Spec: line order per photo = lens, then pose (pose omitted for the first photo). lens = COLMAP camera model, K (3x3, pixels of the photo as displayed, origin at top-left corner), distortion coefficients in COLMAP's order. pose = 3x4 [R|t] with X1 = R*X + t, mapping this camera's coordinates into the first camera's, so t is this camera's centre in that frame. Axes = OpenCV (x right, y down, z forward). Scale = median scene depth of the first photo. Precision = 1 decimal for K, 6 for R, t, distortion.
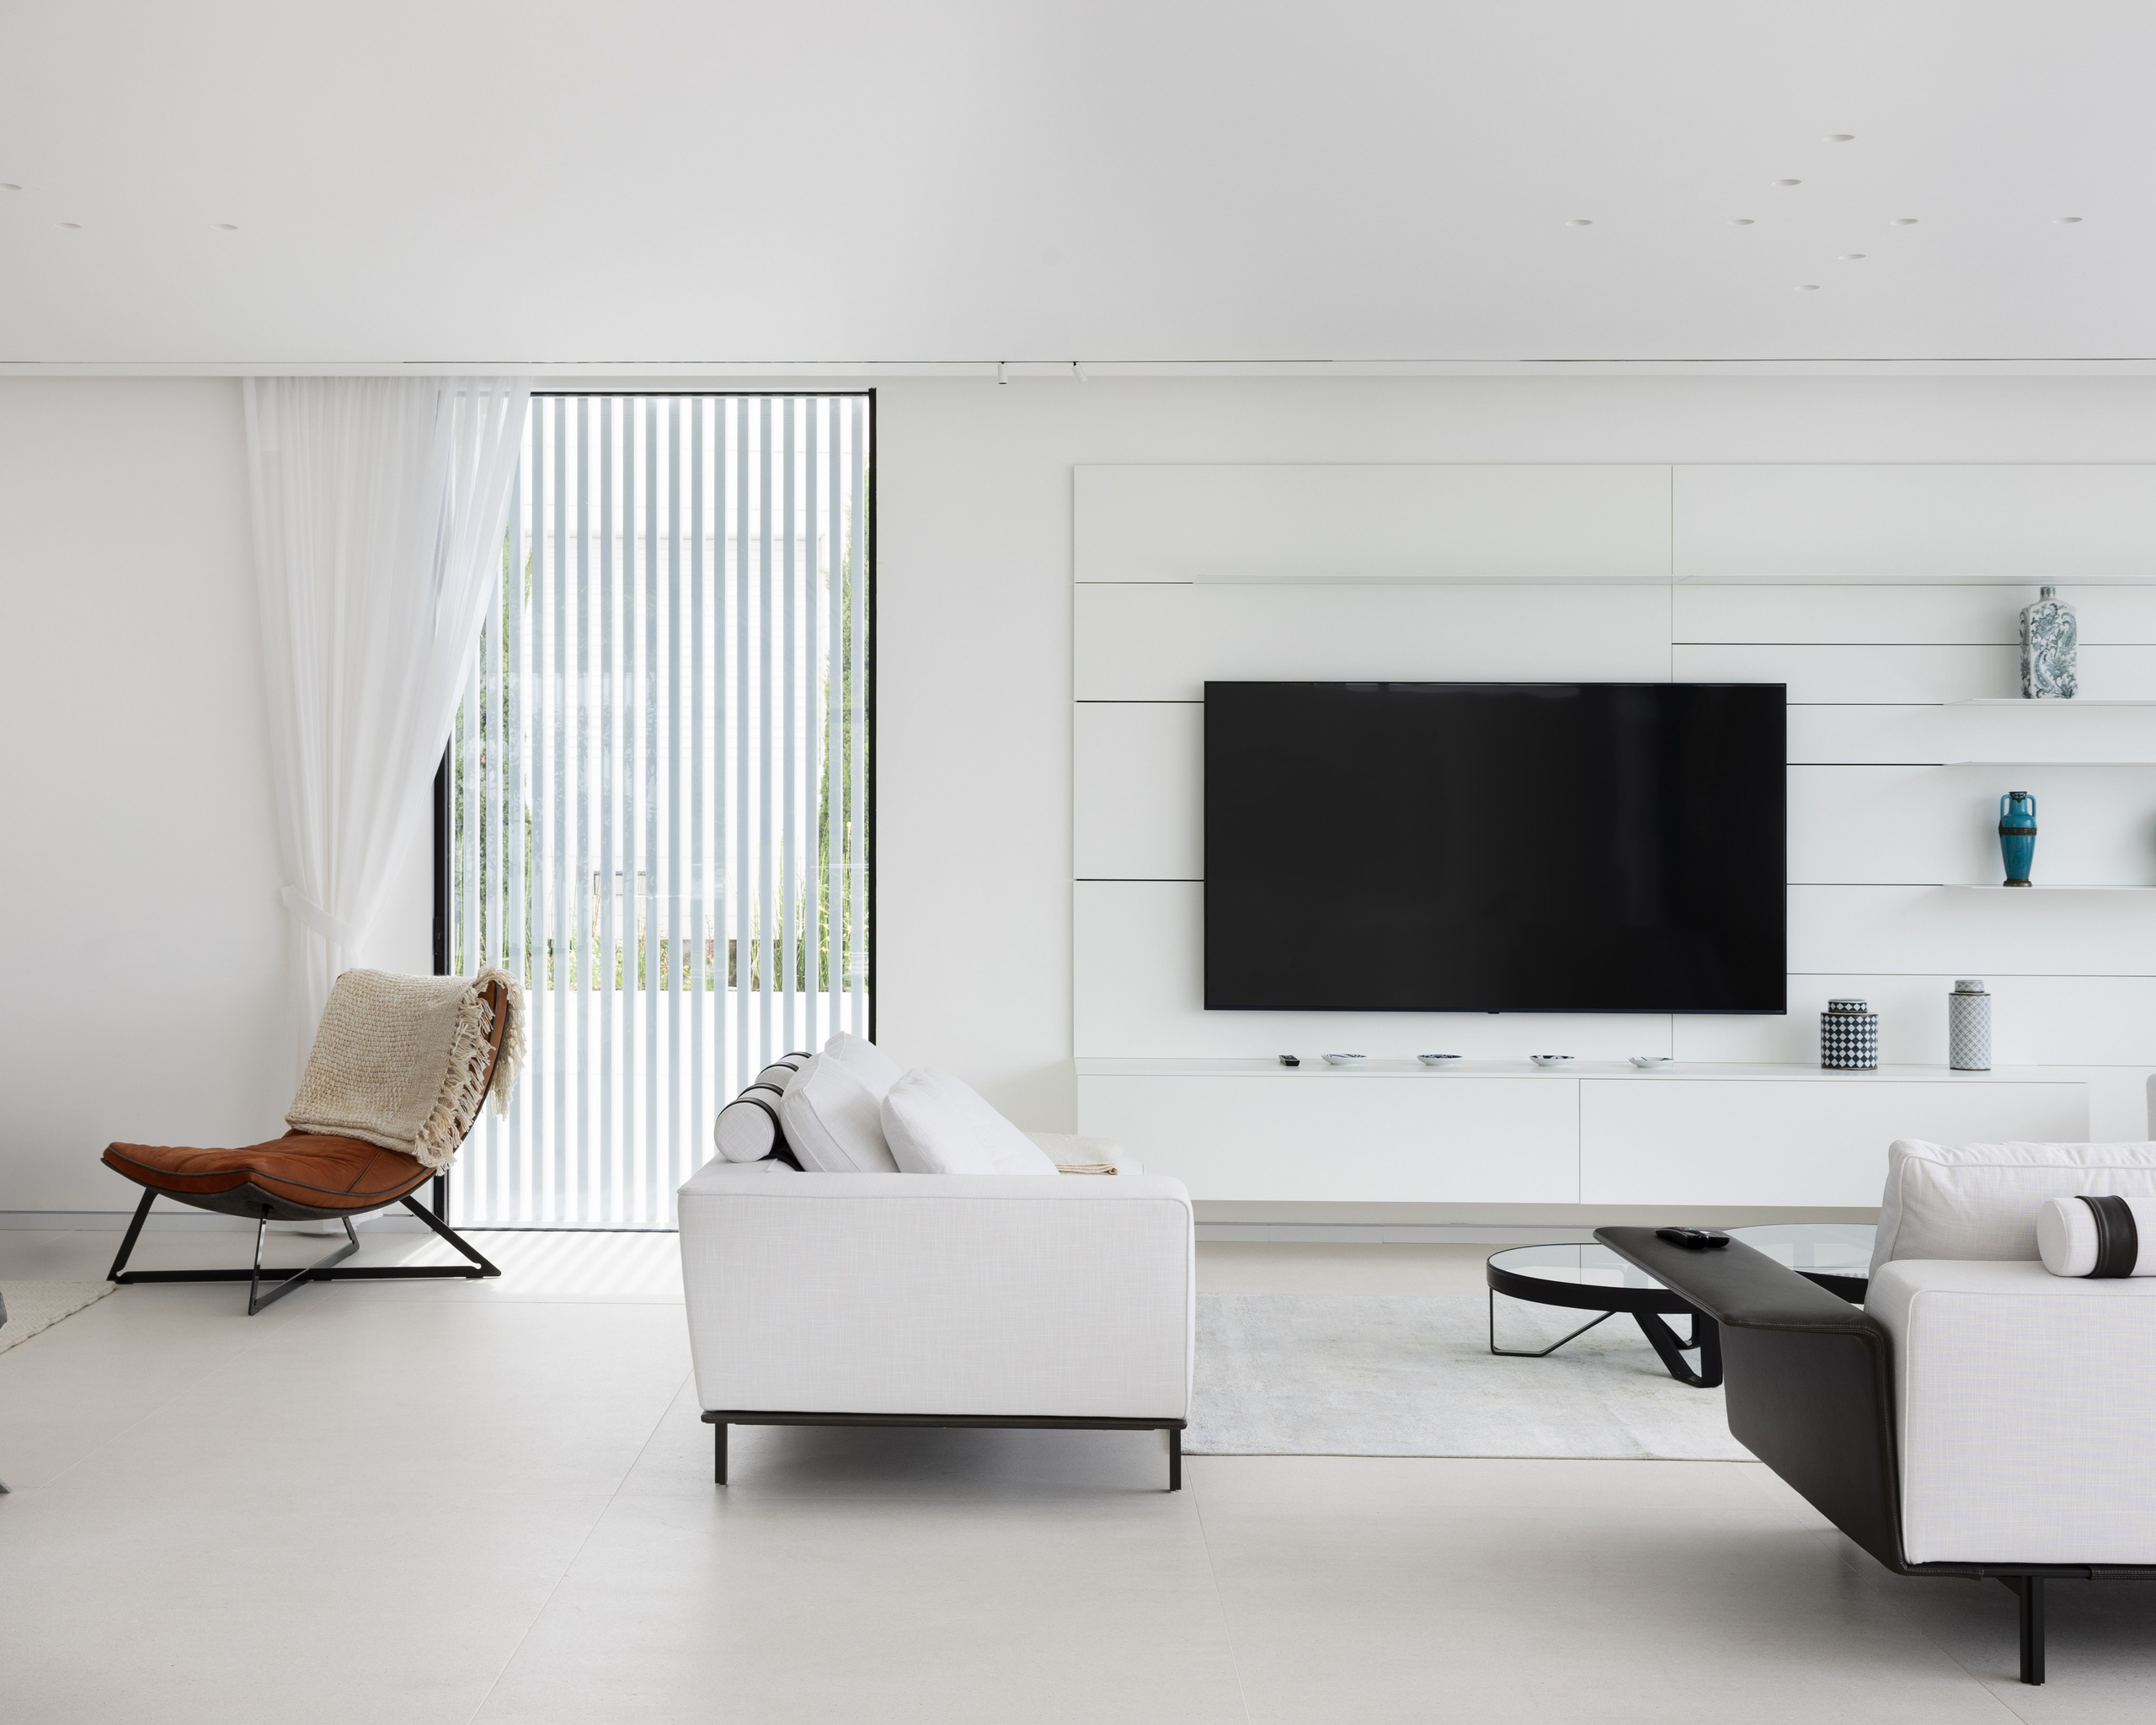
lens RADIAL K [[2257.1, 0, 1078.2], [0, 2257.1, 844.8], [0, 0, 1]] dist [0.023319, 0.000000]
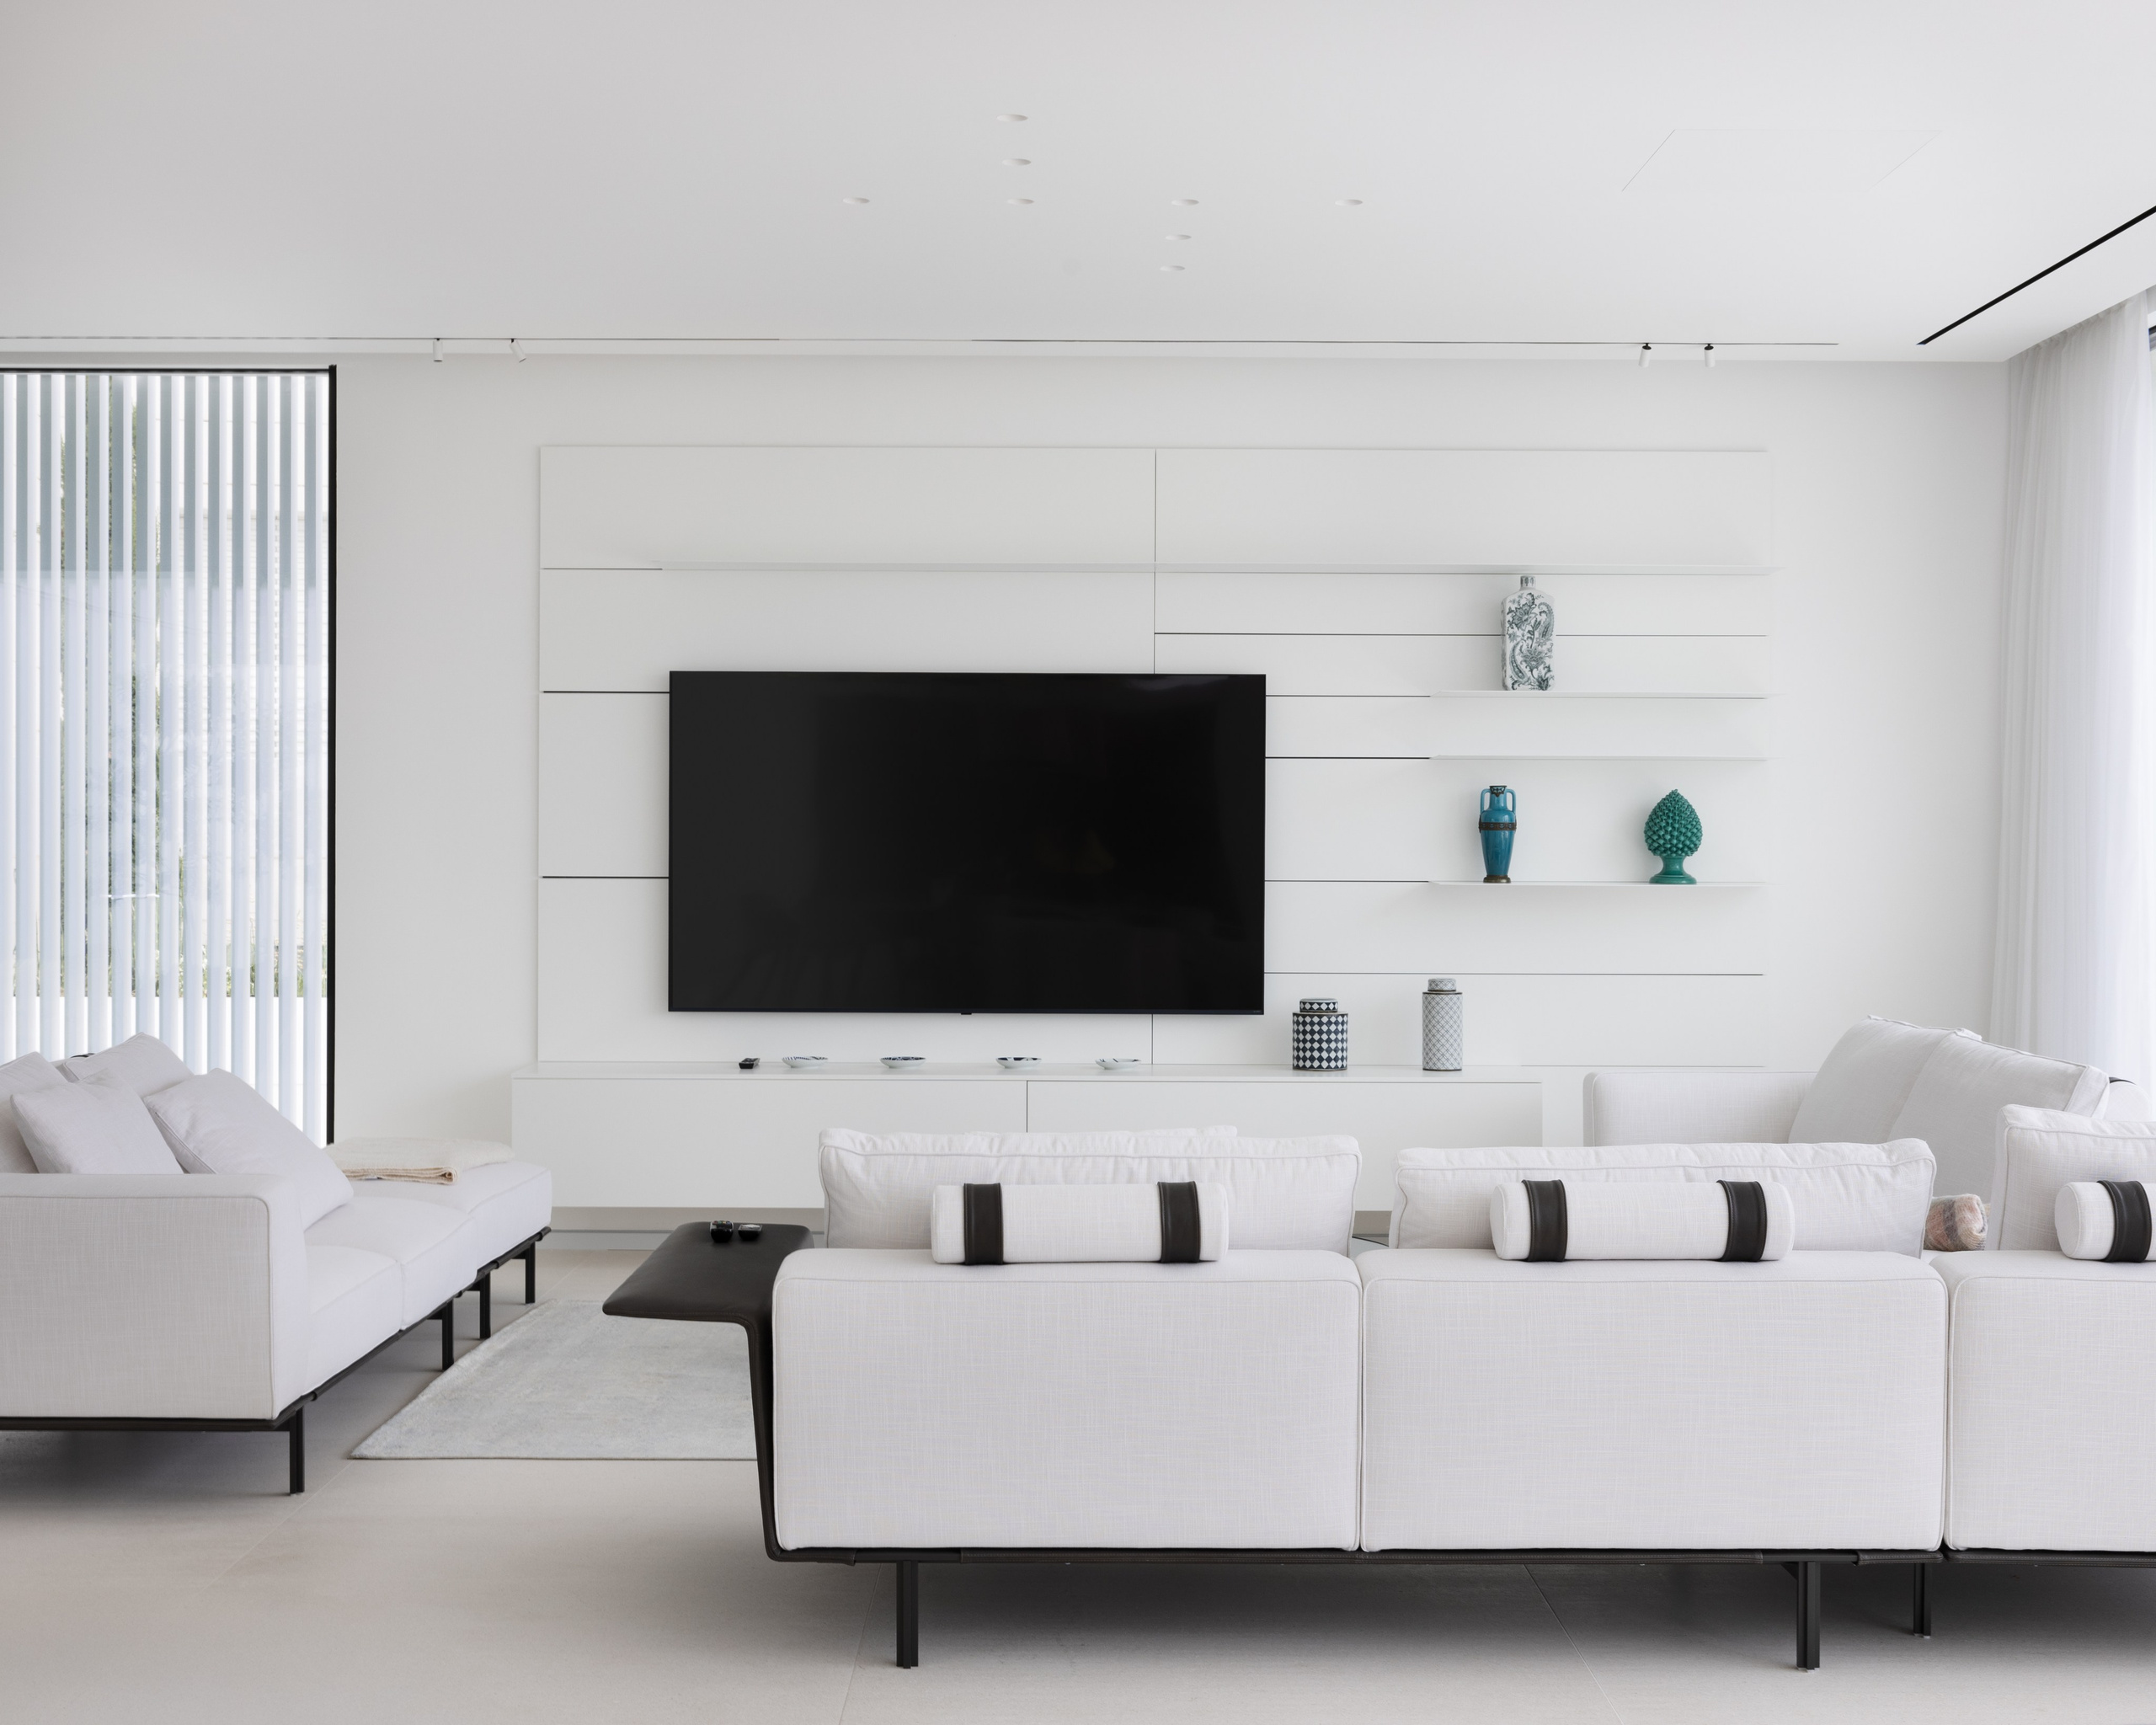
lens RADIAL K [[2380.9, 0, 1077.0], [0, 2380.9, 878.3], [0, 0, 1]] dist [0.008031, 0.000000]
pose [[0.999801, -0.000801, 0.019937, 0.214595], [0.000542, 0.999915, 0.012993, 0.003001], [-0.019945, -0.012979, 0.999717, -0.022789]]
